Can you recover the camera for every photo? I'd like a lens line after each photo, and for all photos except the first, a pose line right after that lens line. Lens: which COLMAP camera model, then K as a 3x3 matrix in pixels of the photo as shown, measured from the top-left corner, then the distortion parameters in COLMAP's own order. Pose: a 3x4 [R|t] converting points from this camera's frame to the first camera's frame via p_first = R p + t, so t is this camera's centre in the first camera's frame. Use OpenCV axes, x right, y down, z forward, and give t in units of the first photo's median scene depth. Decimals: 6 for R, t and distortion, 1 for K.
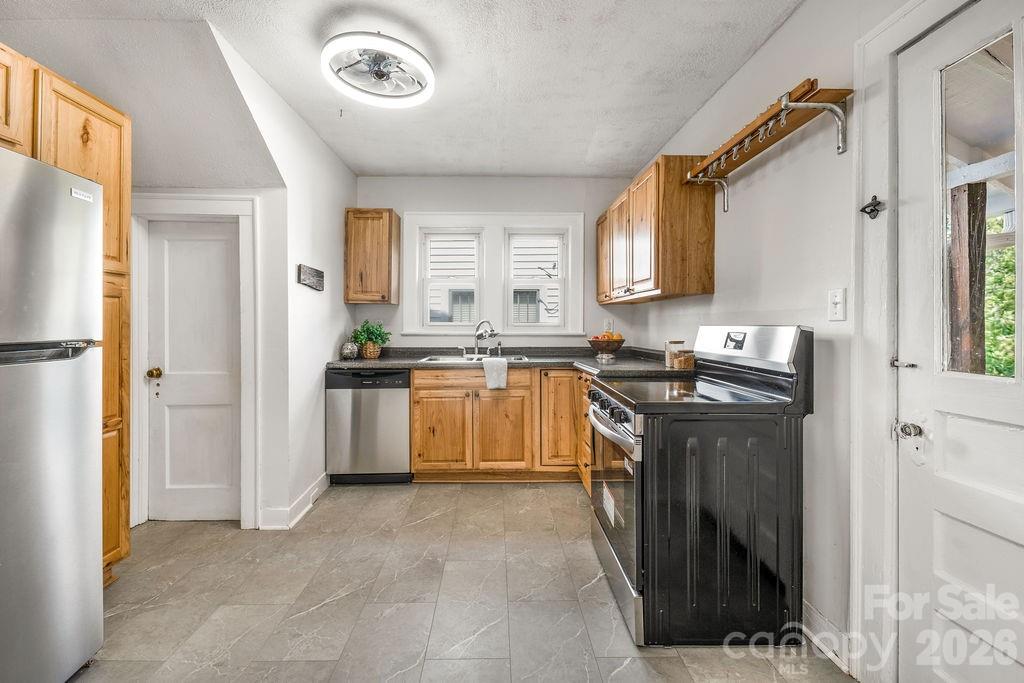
lens RADIAL K [[422.4, 0, 543.8], [0, 422.4, 325.8], [0, 0, 1]] dist [0.008353, -0.004593]
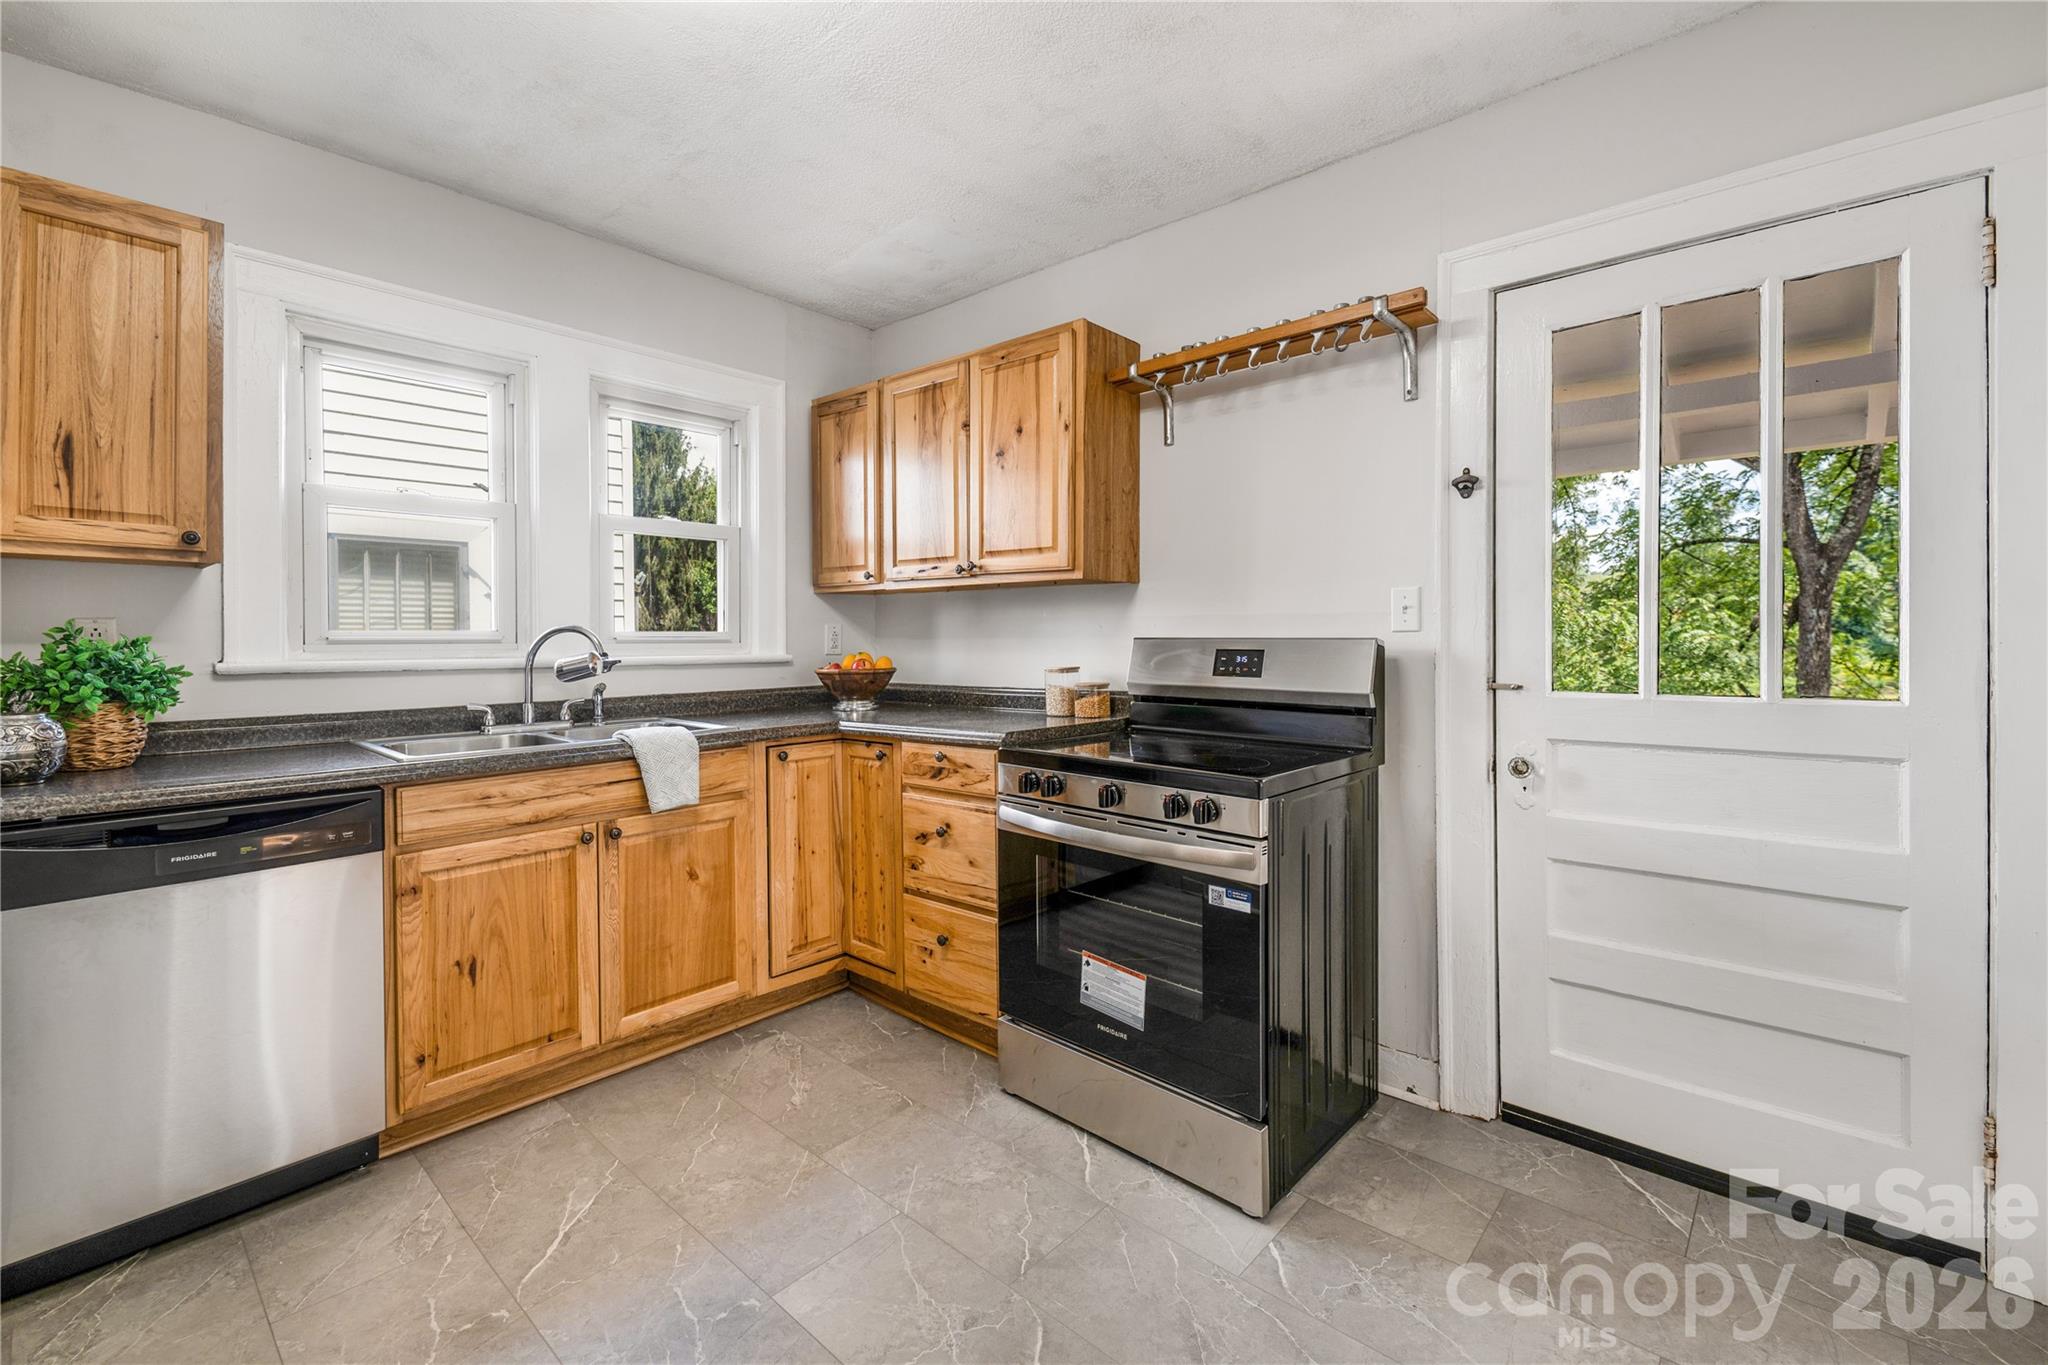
lens RADIAL K [[844.8, 0, 993.6], [0, 844.8, 643.2], [0, 0, 1]] dist [0.008353, -0.004593]
pose [[0.698298, -0.008377, 0.715759, -0.445035], [0.003884, 0.999961, 0.007914, -0.003073], [-0.715797, -0.002746, 0.698303, 0.266159]]
